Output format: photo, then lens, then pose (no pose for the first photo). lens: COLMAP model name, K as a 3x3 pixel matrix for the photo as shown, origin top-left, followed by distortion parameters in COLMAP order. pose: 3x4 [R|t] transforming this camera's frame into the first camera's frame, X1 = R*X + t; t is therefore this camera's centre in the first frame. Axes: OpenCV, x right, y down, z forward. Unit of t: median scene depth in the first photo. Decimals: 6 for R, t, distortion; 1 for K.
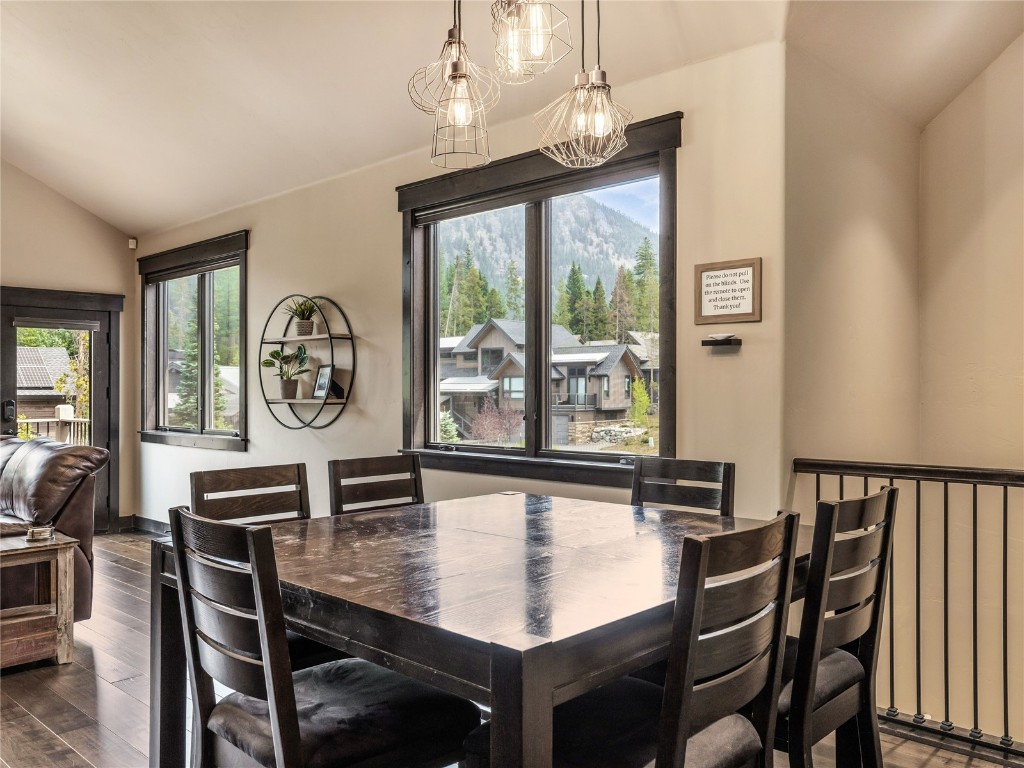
lens RADIAL K [[812.8, 0, 514.8], [0, 812.8, 379.1], [0, 0, 1]] dist [-0.009082, -0.009040]
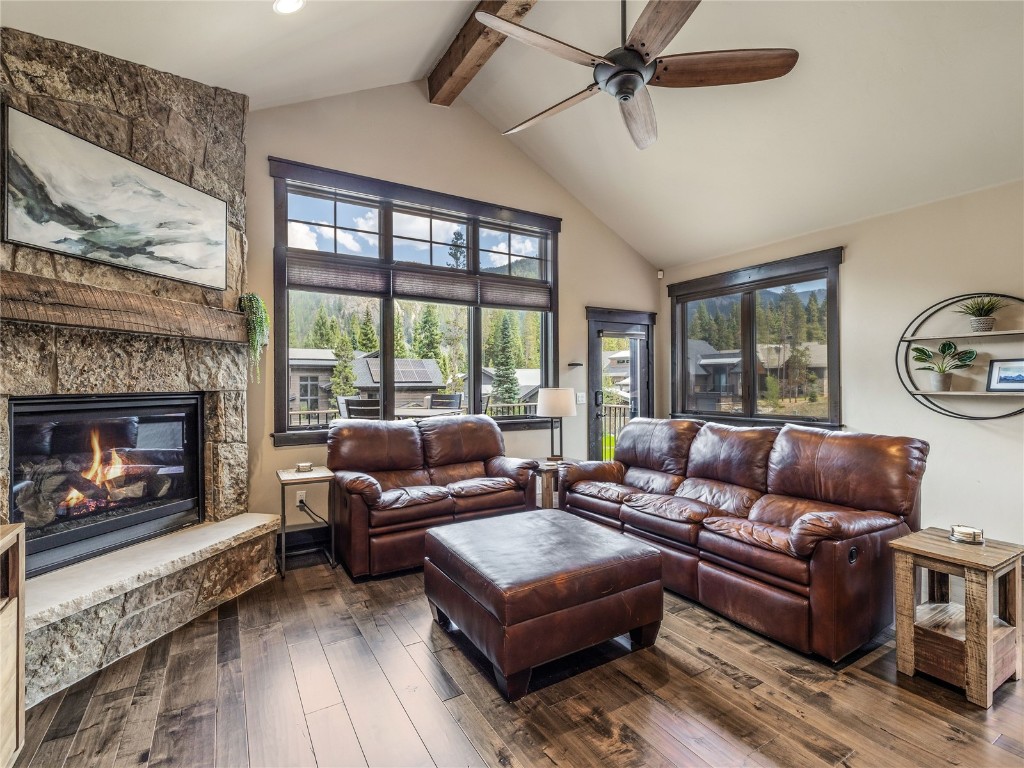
lens RADIAL K [[481.5, 0, 506.3], [0, 481.5, 378.8], [0, 0, 1]] dist [0.000690, 0.000304]
pose [[0.960377, -0.005734, -0.278644, -0.645824], [0.007347, 0.999962, 0.004744, 0.000299], [0.278606, -0.006604, 0.960383, 0.205762]]
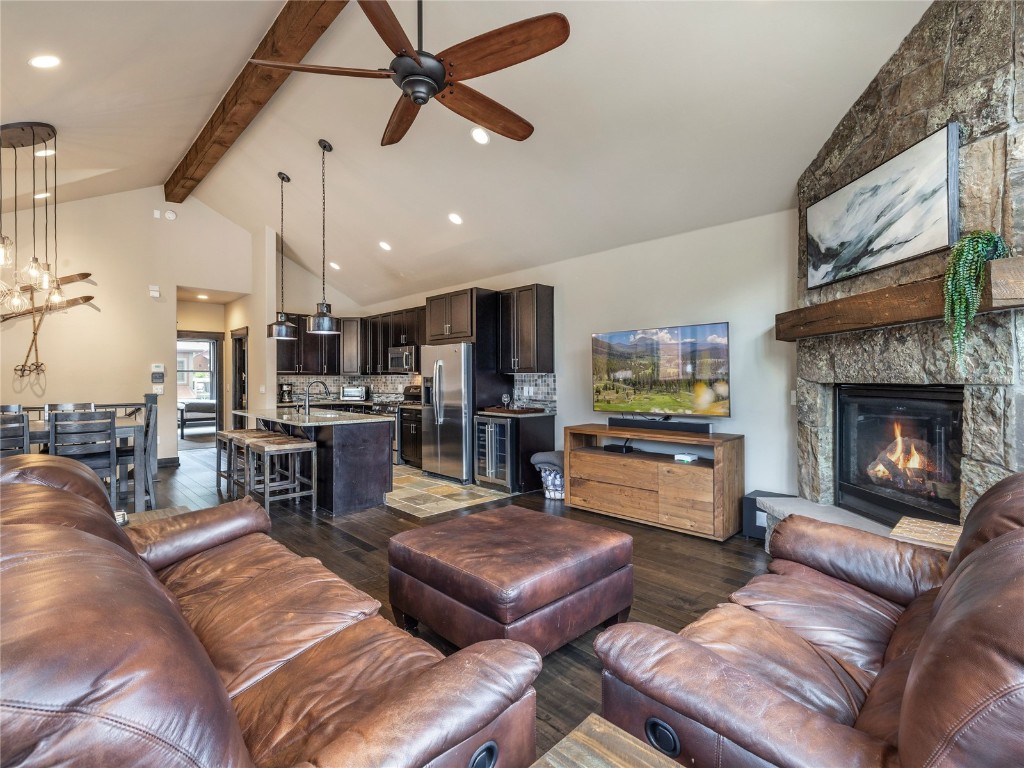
lens RADIAL K [[481.5, 0, 510.7], [0, 481.5, 377.9], [0, 0, 1]] dist [0.000690, 0.000304]
pose [[-0.999211, 0.004722, 0.039438, -0.760419], [0.004115, 0.999872, -0.015466, 0.013901], [-0.039506, -0.015291, -0.999102, 1.081124]]
